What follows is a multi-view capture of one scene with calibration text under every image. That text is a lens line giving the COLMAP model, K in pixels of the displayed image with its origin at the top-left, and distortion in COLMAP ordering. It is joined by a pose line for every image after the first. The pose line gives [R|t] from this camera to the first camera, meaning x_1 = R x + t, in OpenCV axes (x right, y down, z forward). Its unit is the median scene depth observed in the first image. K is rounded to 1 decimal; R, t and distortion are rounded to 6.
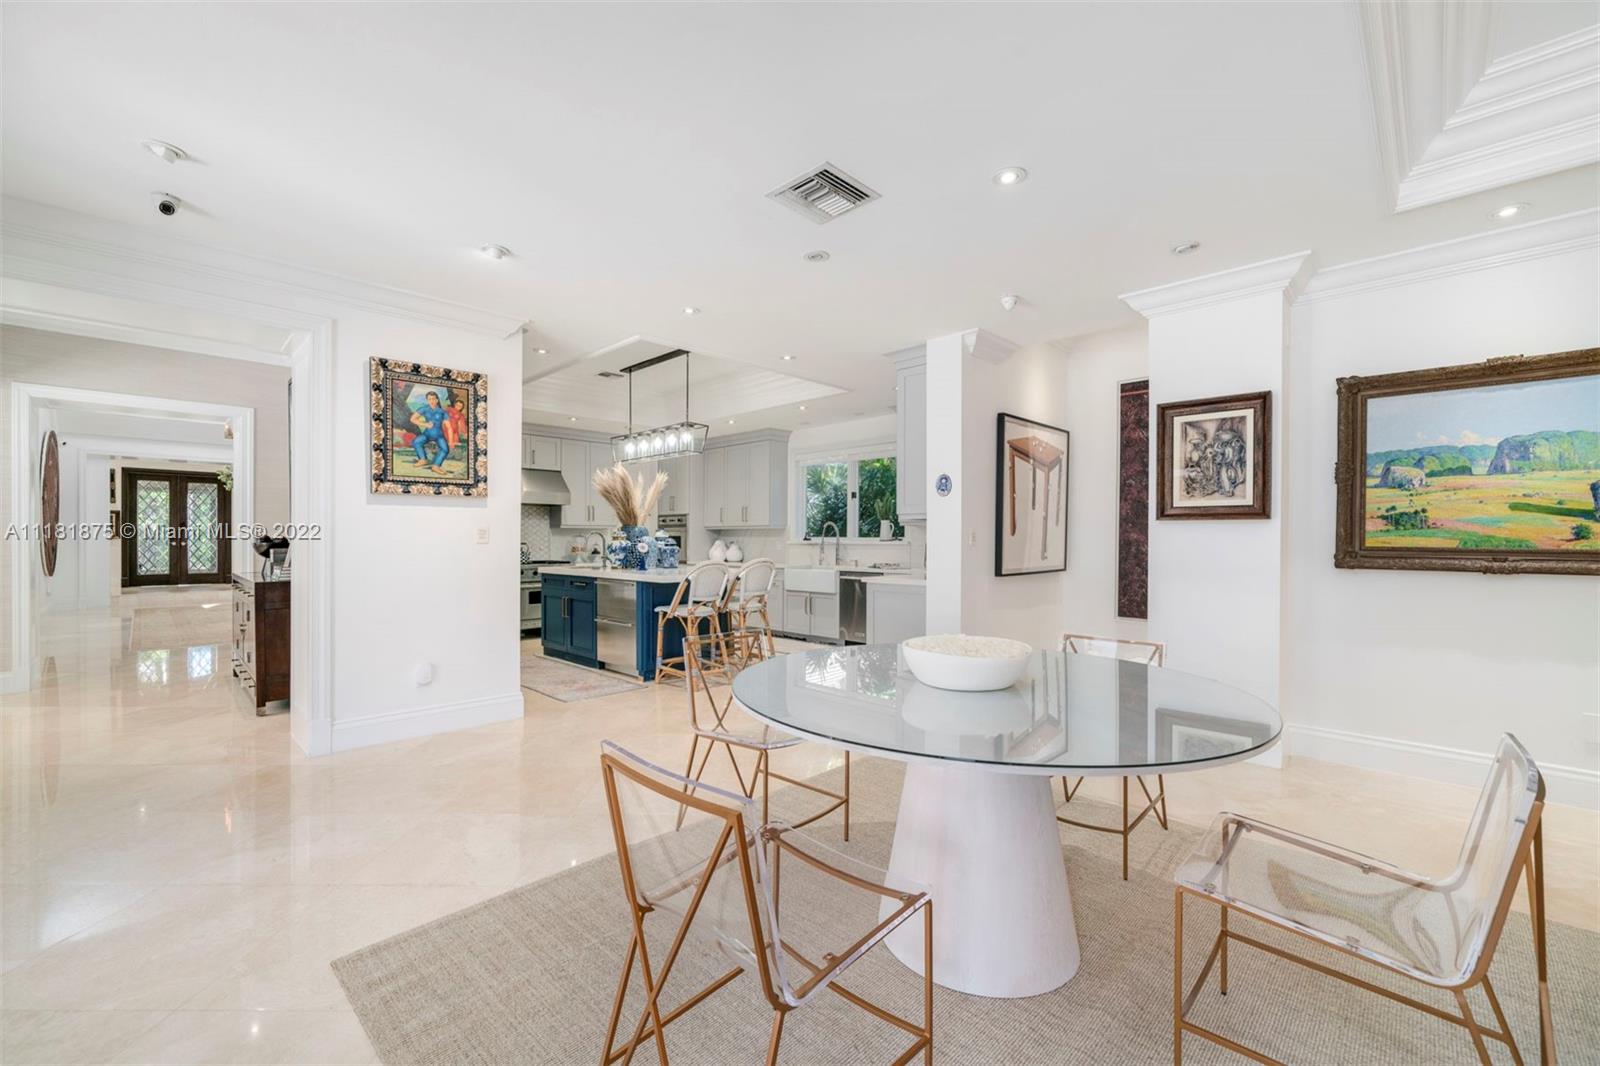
lens RADIAL K [[639.9, 0, 802.7], [0, 639.9, 548.3], [0, 0, 1]] dist [0.001987, 0.000320]
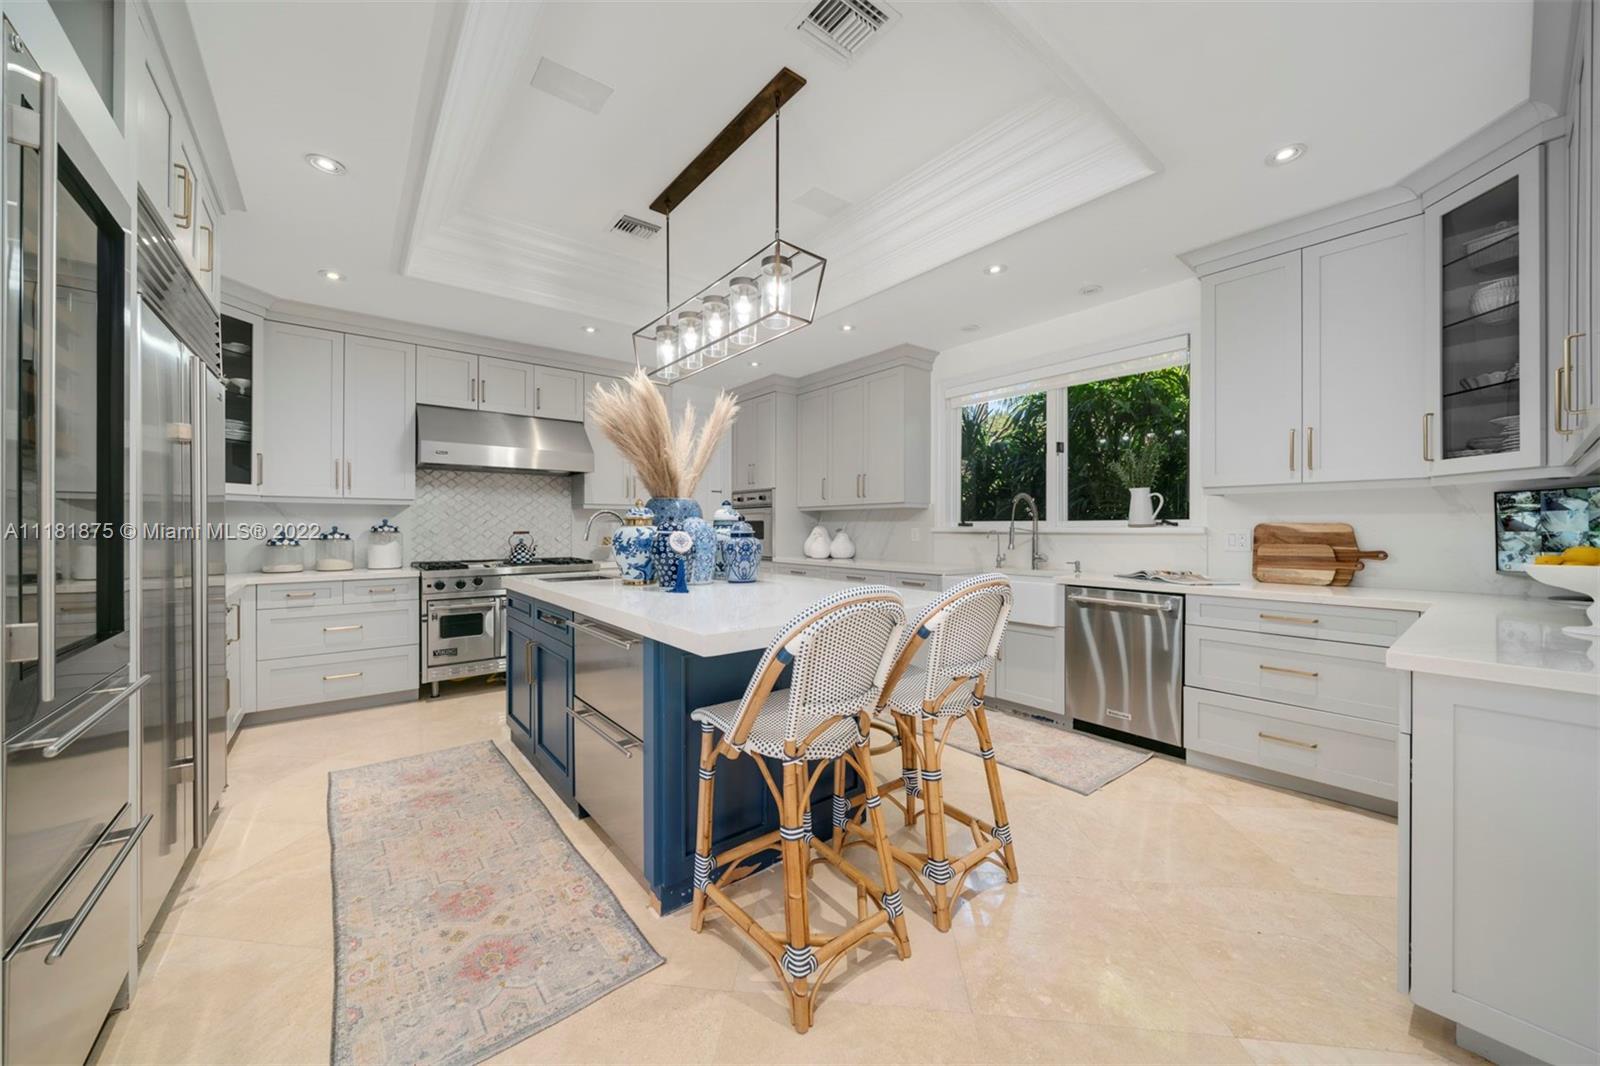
lens RADIAL K [[678.5, 0, 792.3], [0, 678.5, 541.2], [0, 0, 1]] dist [0.001811, 0.000439]
pose [[0.989274, 0.000264, -0.146070, -0.091395], [0.000772, 0.999975, 0.007036, -0.004316], [0.146068, -0.007073, 0.989249, 0.484055]]
